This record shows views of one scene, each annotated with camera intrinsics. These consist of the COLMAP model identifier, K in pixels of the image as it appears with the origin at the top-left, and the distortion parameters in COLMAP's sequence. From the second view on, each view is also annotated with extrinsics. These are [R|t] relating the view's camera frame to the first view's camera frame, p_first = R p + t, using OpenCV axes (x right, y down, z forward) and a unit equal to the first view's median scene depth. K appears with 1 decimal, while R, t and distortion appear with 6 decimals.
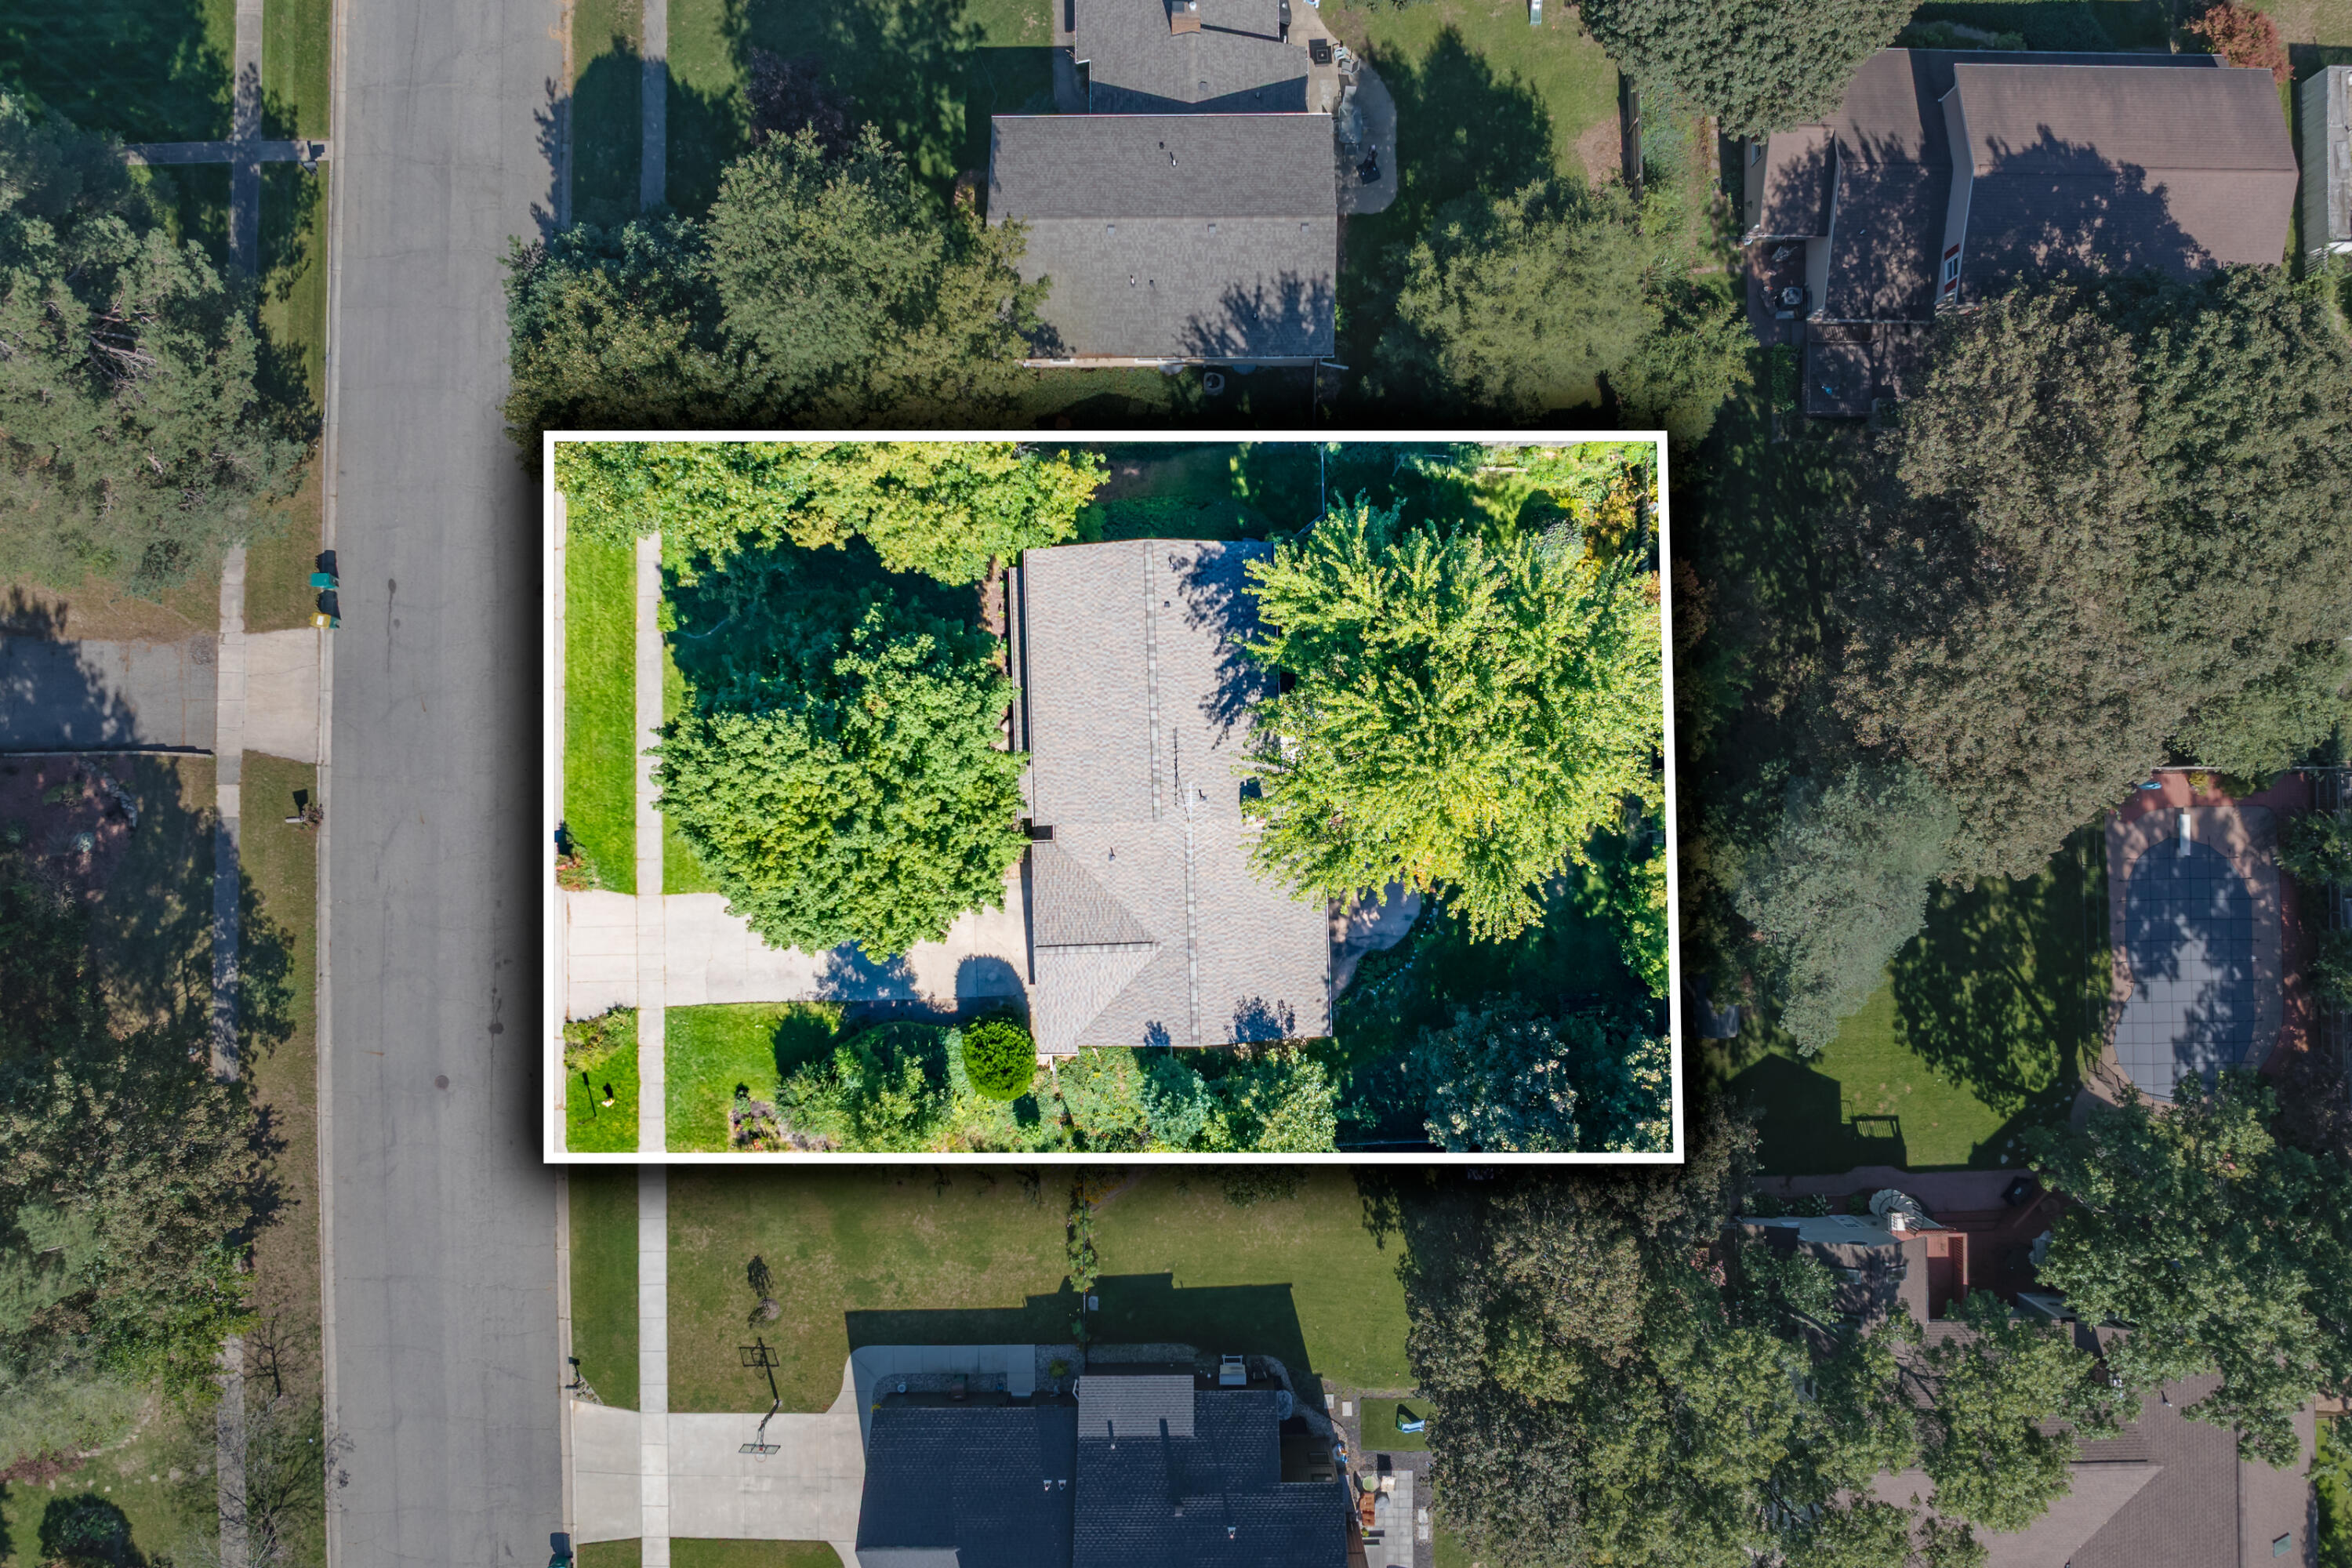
lens RADIAL K [[1695.6, 0, 1203.3], [0, 1695.6, 786.2], [0, 0, 1]] dist [-0.047520, 0.037904]
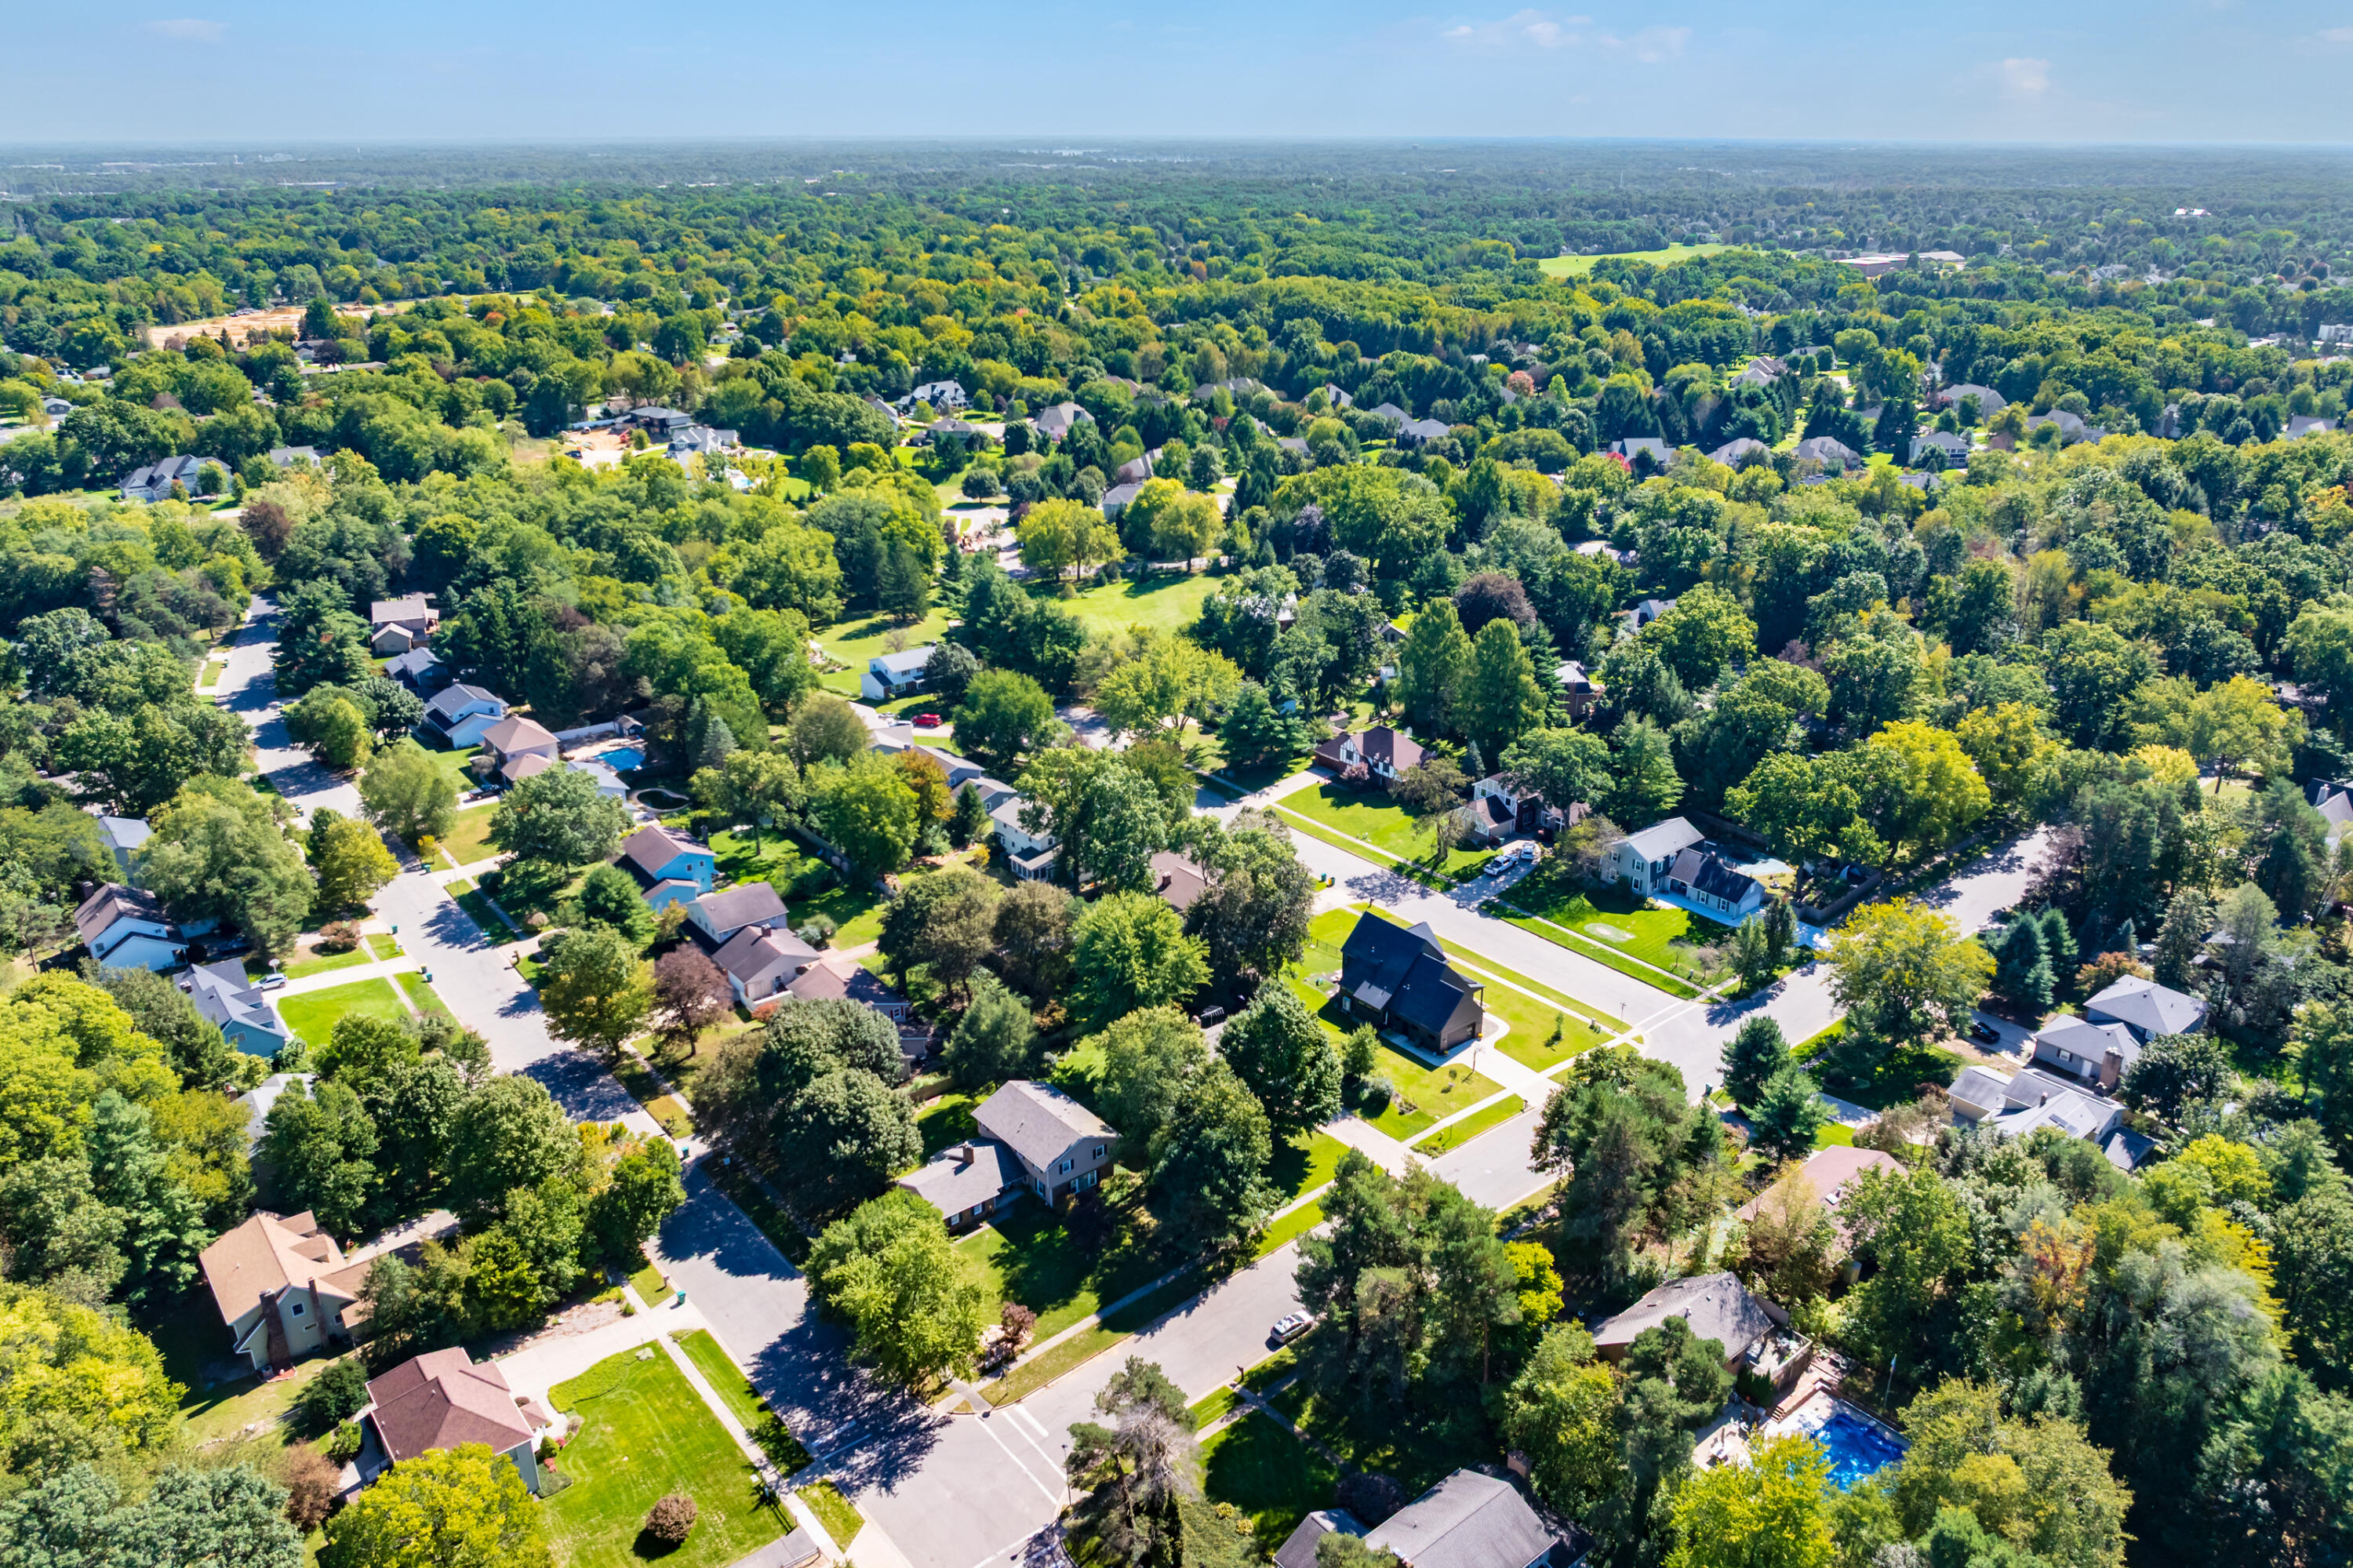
lens RADIAL K [[1656.0, 0, 1181.1], [0, 1656.0, 785.2], [0, 0, 1]] dist [-0.039968, 0.025754]
pose [[-0.626712, -0.292950, 0.722089, -1.743661], [0.779200, -0.224916, 0.585030, -1.453541], [-0.008975, 0.929297, 0.369224, -0.409150]]
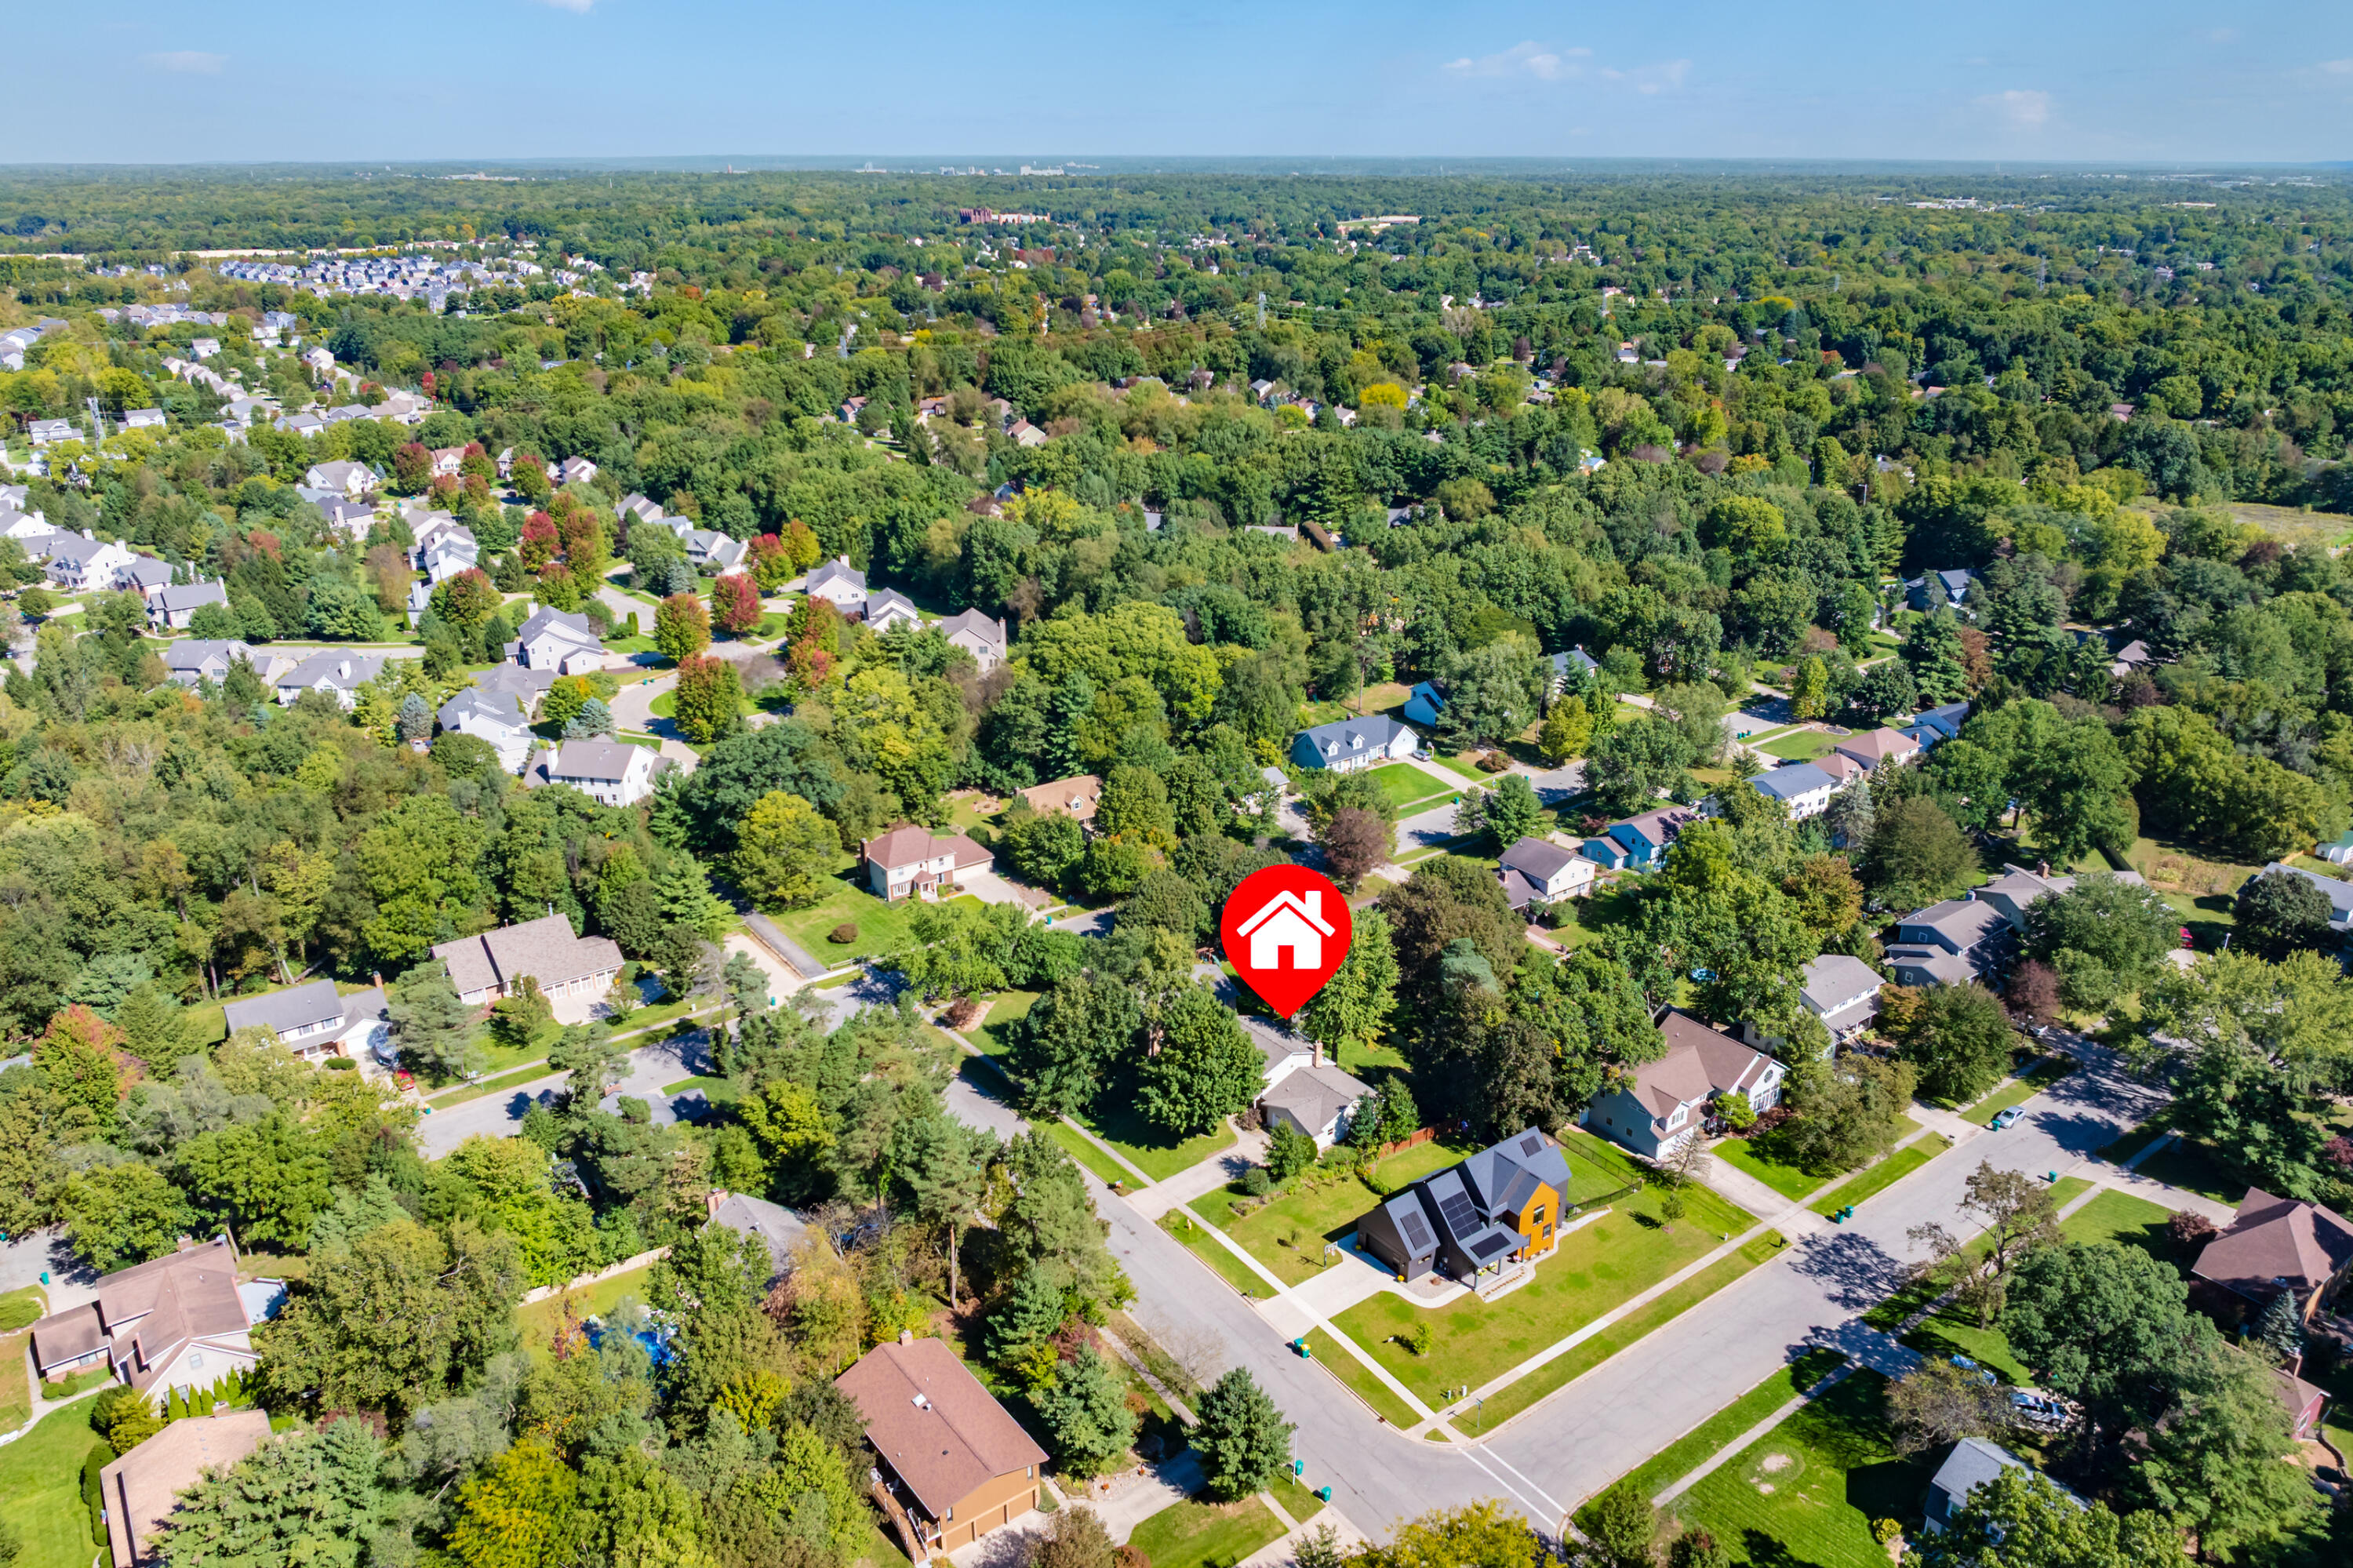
lens RADIAL K [[1656.0, 0, 1181.1], [0, 1656.0, 785.2], [0, 0, 1]] dist [-0.039968, 0.025754]
pose [[0.807931, -0.217468, 0.547682, -1.512590], [0.589275, 0.295793, -0.751839, 1.762155], [0.001501, 0.930169, 0.367129, -0.454539]]
